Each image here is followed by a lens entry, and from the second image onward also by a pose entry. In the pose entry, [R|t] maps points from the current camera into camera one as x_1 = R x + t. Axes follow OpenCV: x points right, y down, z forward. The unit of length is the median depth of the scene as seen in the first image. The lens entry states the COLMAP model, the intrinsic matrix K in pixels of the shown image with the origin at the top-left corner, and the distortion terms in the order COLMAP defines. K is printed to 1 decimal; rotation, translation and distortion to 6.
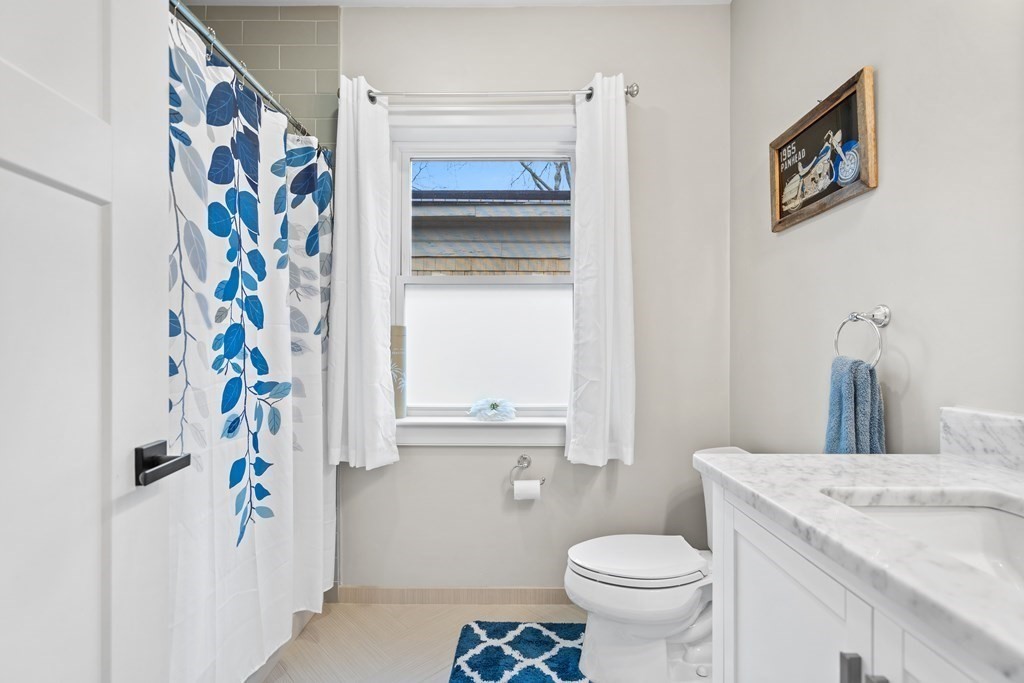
lens RADIAL K [[480.5, 0, 516.2], [0, 480.5, 344.0], [0, 0, 1]] dist [-0.002258, 0.000821]
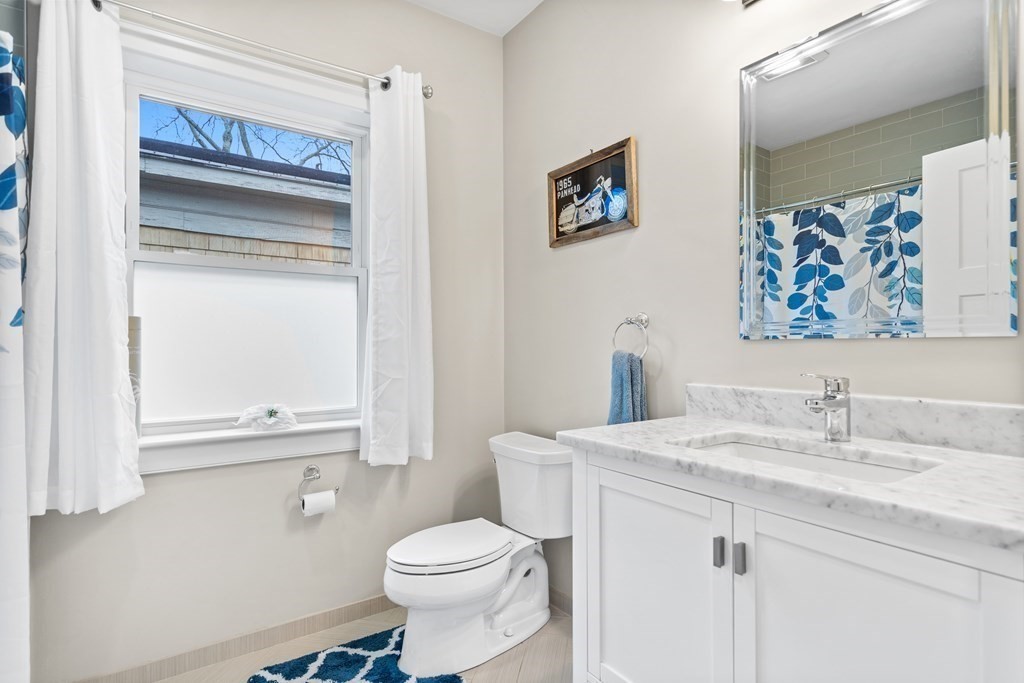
lens RADIAL K [[516.7, 0, 516.6], [0, 516.7, 337.4], [0, 0, 1]] dist [0.001431, 0.001166]
pose [[0.820693, 0.005050, 0.571347, -0.254614], [-0.001116, 0.999973, -0.007236, 0.000273], [-0.571368, 0.005301, 0.820677, -0.006080]]
